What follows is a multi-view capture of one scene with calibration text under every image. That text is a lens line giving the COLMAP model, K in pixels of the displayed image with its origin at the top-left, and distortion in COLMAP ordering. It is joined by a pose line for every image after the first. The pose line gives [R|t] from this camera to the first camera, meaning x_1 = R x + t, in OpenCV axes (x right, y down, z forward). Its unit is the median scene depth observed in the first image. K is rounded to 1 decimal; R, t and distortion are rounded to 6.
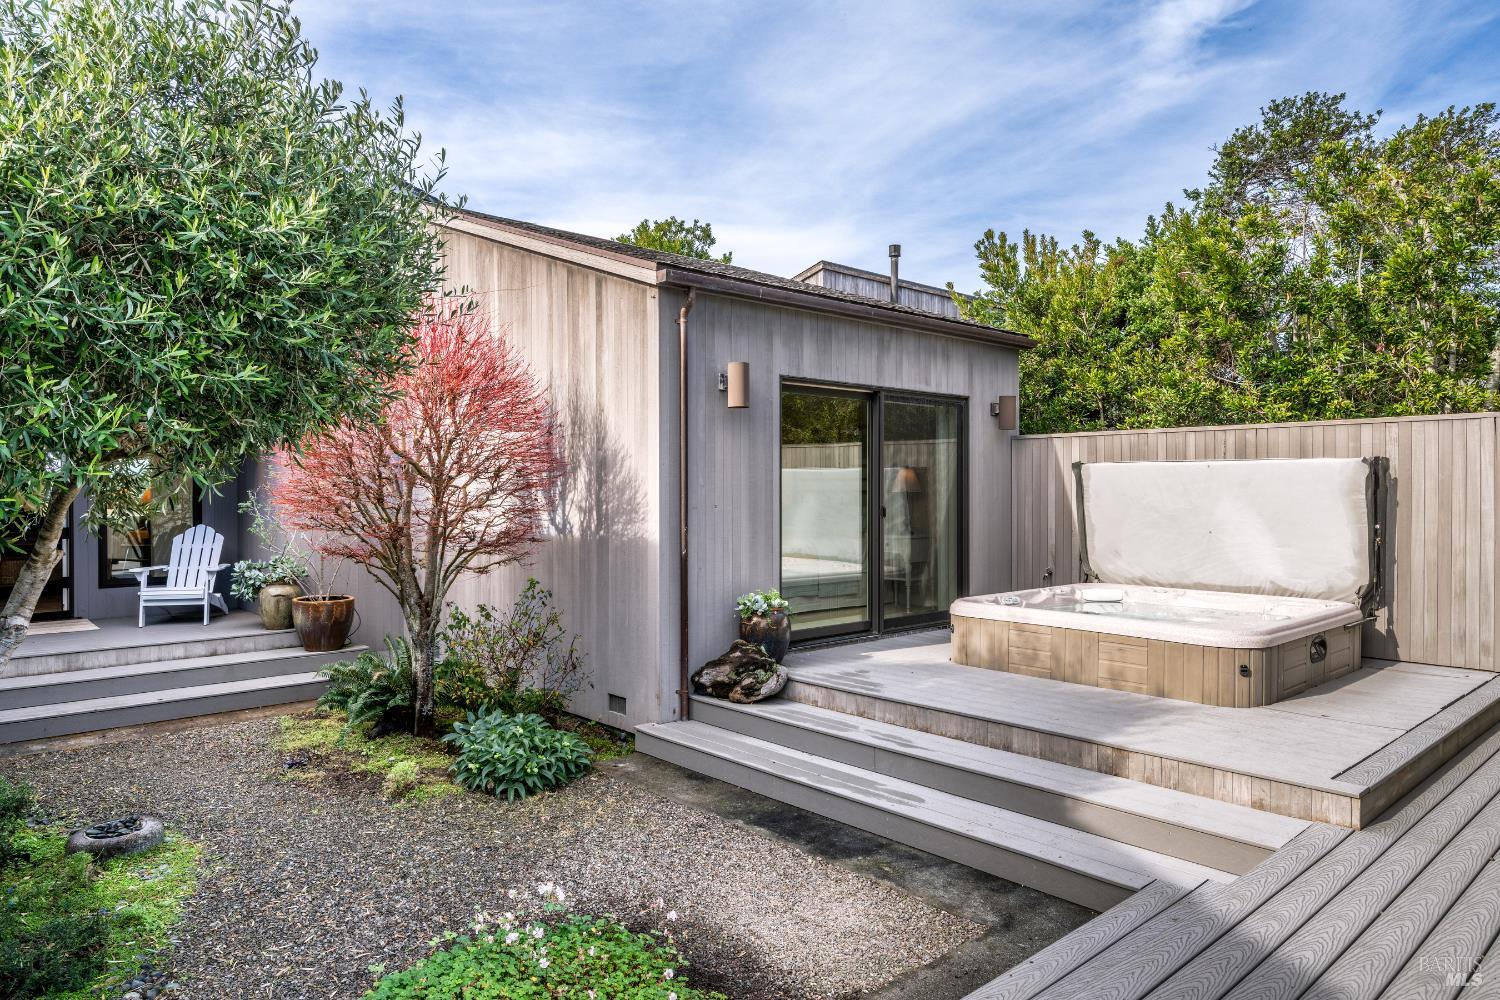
lens RADIAL K [[950.8, 0, 752.8], [0, 950.8, 498.4], [0, 0, 1]] dist [0.004065, -0.000629]
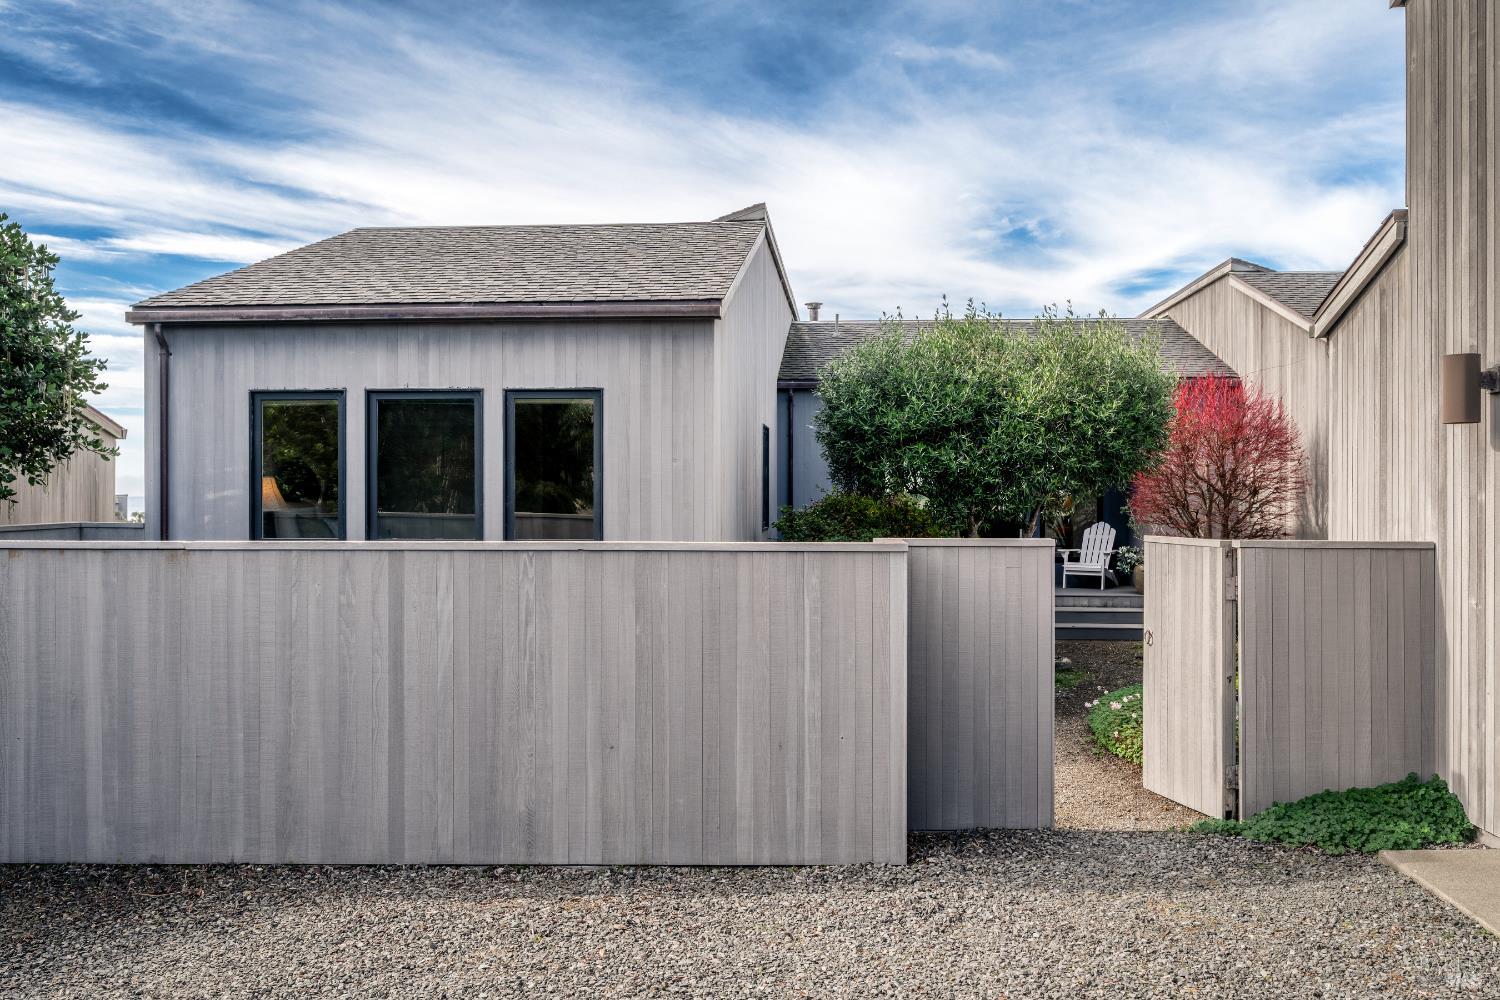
lens RADIAL K [[1295.7, 0, 748.4], [0, 1295.7, 493.7], [0, 0, 1]] dist [-0.010340, -0.004801]
pose [[0.687049, 0.006848, -0.726579, 0.563591], [-0.010081, 0.999949, -0.000108, -0.010257], [0.726541, 0.007399, 0.687083, -0.866666]]
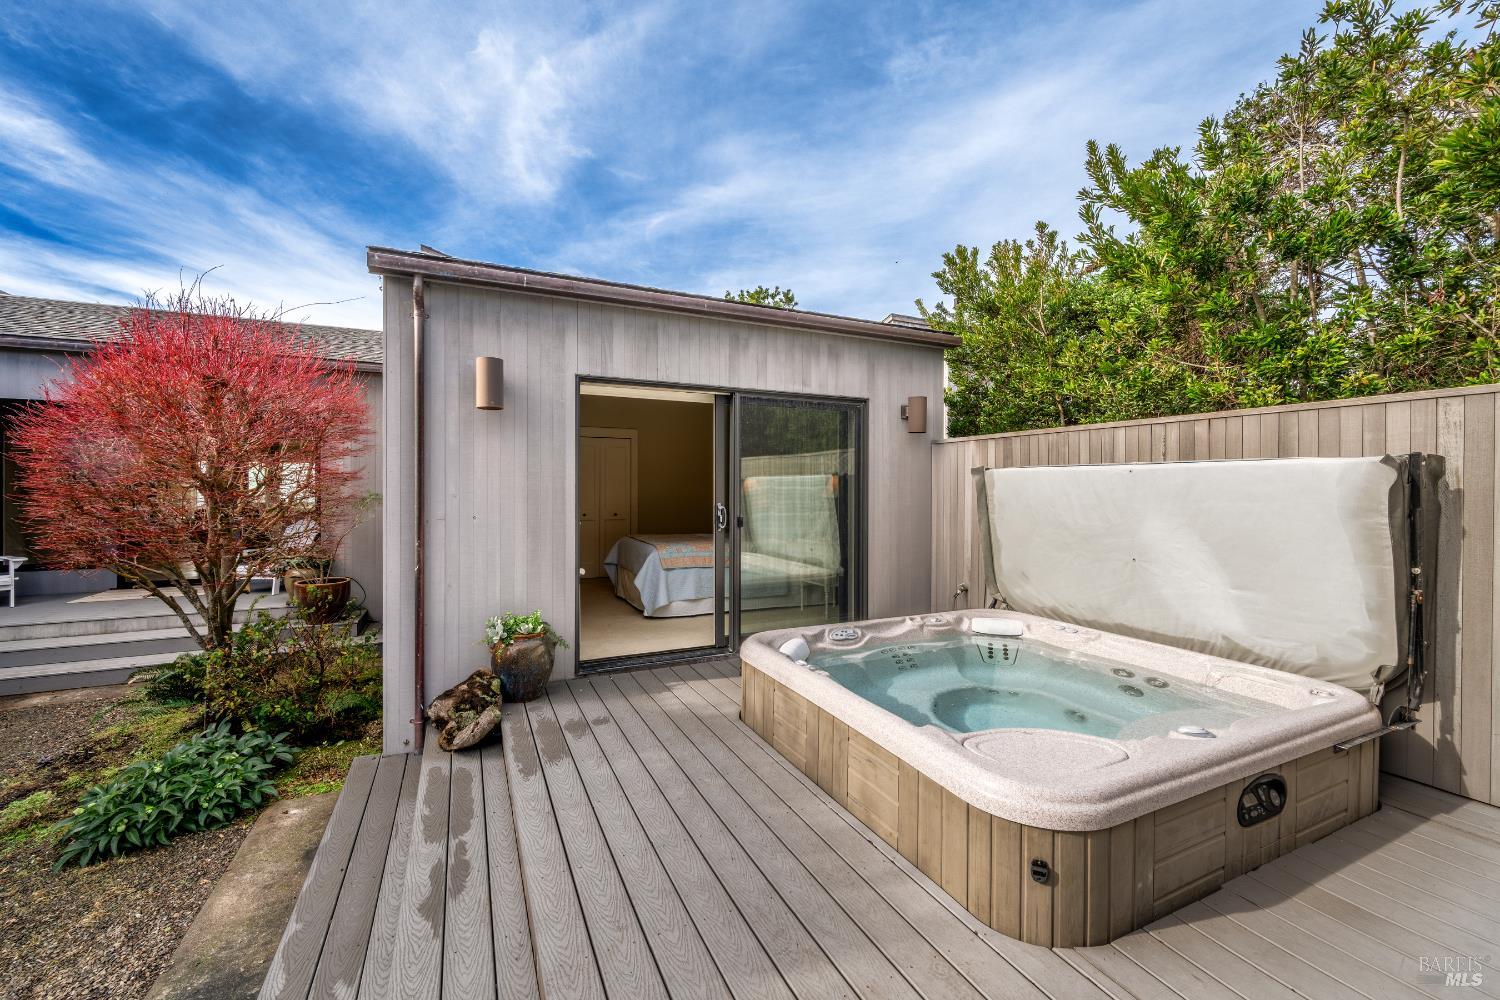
lens RADIAL K [[592.6, 0, 738.2], [0, 592.6, 490.5], [0, 0, 1]] dist [-0.001187, 0.001070]
pose [[0.951996, 0.004747, -0.306073, 0.321280], [-0.006090, 0.999976, -0.003432, -0.014705], [0.306050, 0.005131, 0.952002, 0.454682]]
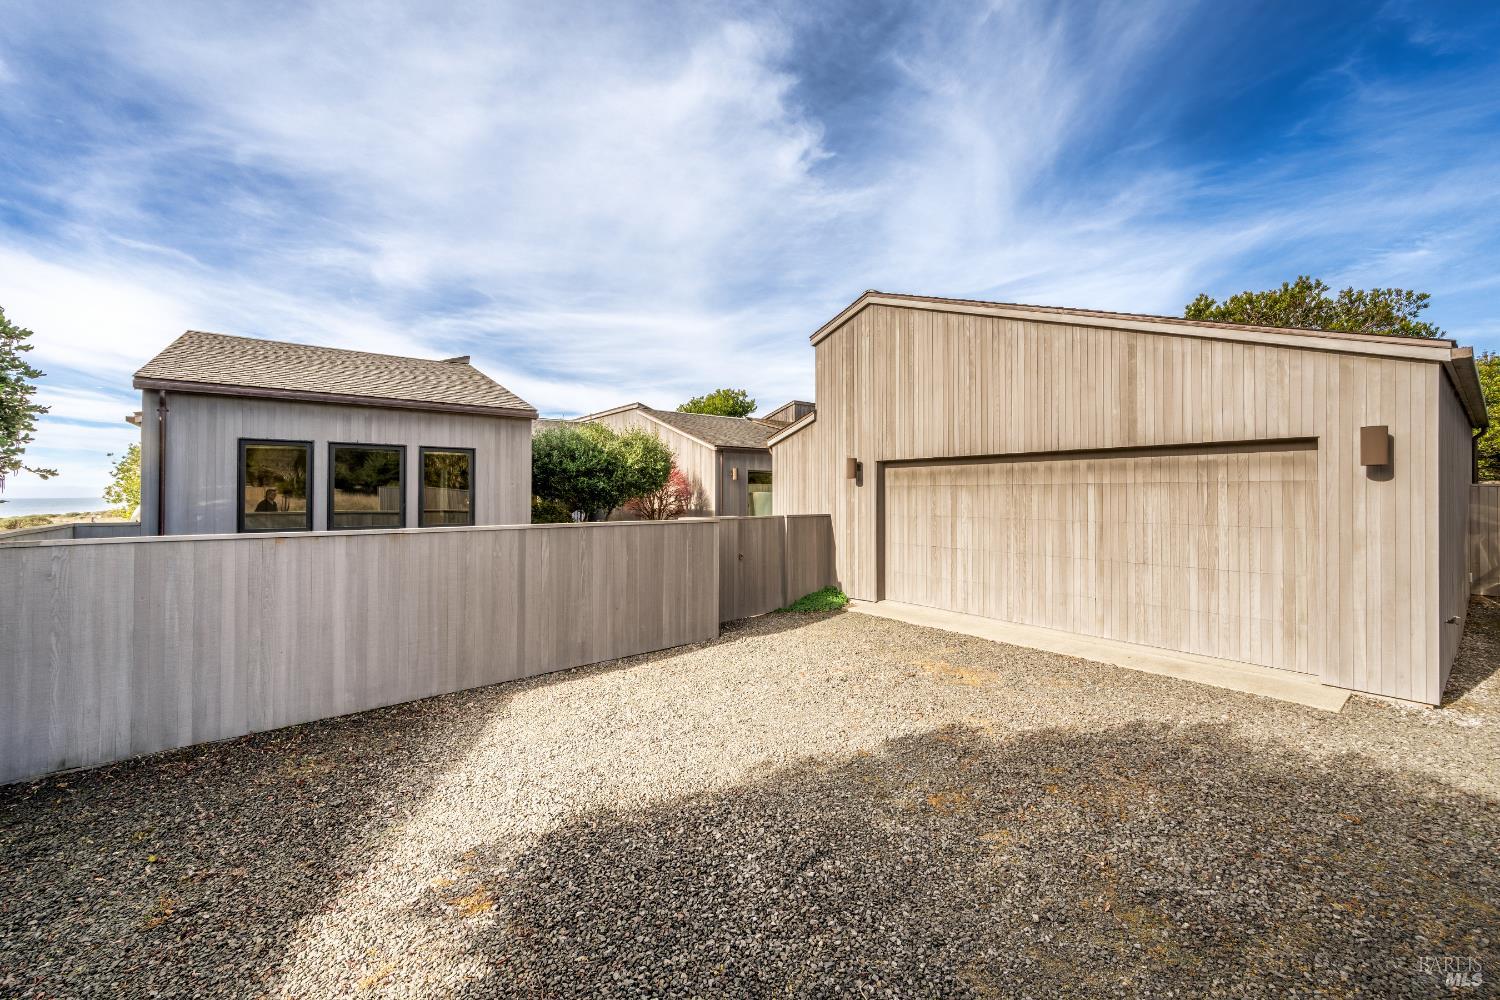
lens RADIAL K [[592.6, 0, 747.9], [0, 592.6, 493.4], [0, 0, 1]] dist [-0.001187, 0.001070]
pose [[0.996916, 0.003472, -0.078395, 0.193151], [-0.004313, 0.999935, -0.010562, -0.012469], [0.078353, 0.010868, 0.996866, -1.216081]]
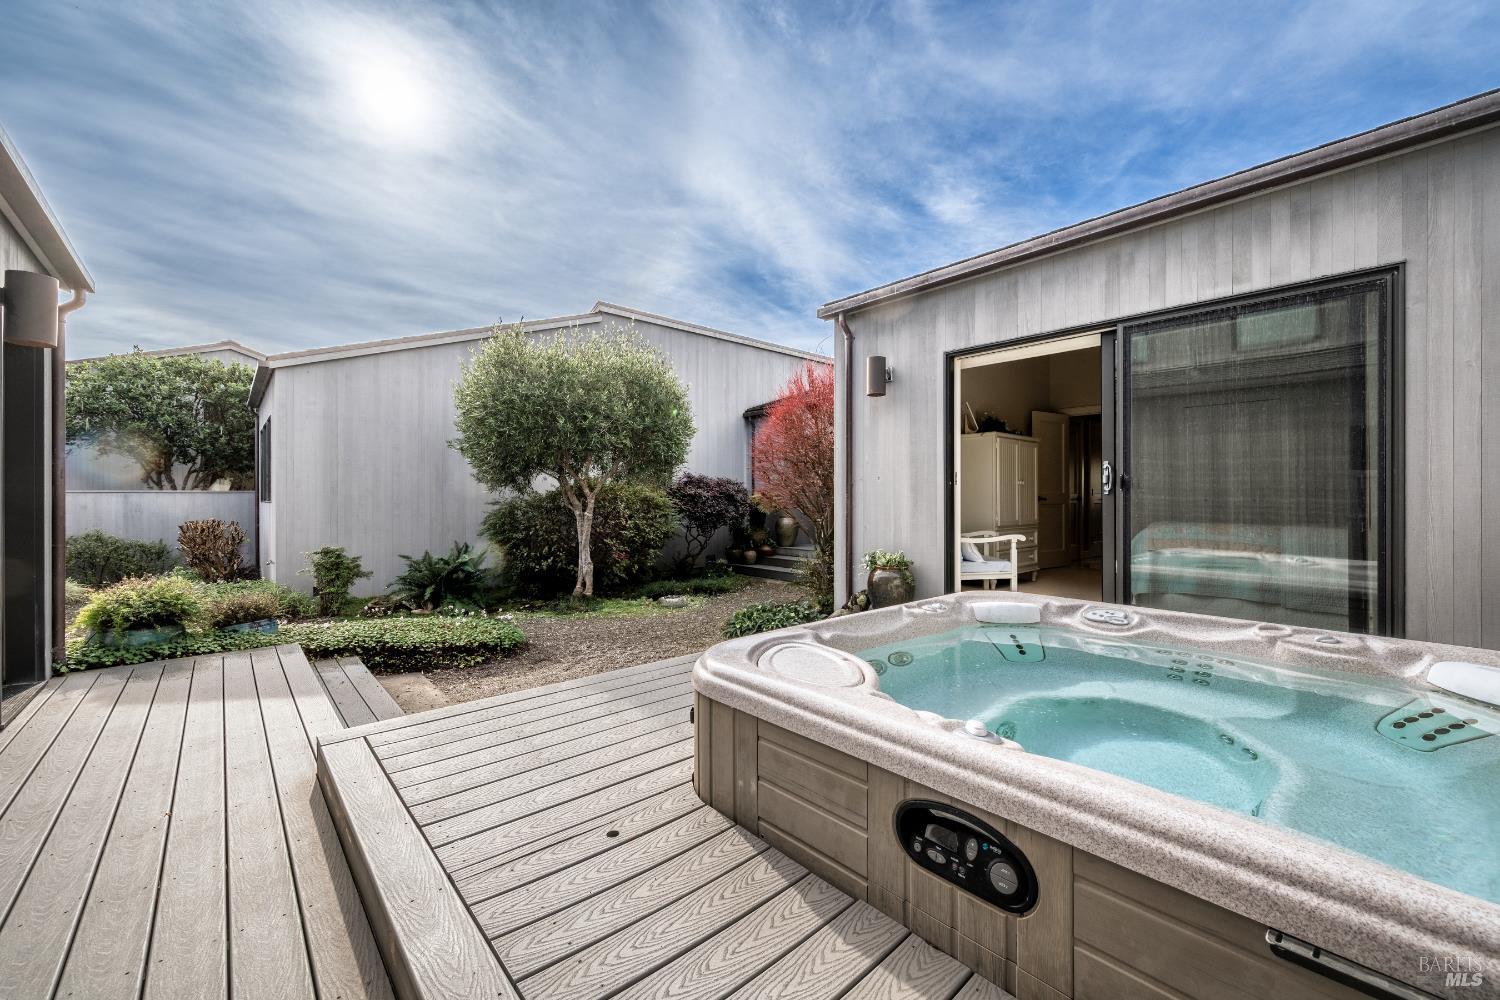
lens RADIAL K [[592.6, 0, 760.4], [0, 592.6, 496.9], [0, 0, 1]] dist [-0.001187, 0.001070]
pose [[-0.004525, -0.000641, -0.999990, 0.621414], [-0.011585, 0.999933, -0.000589, 0.029892], [0.999923, 0.011582, -0.004532, 0.729902]]
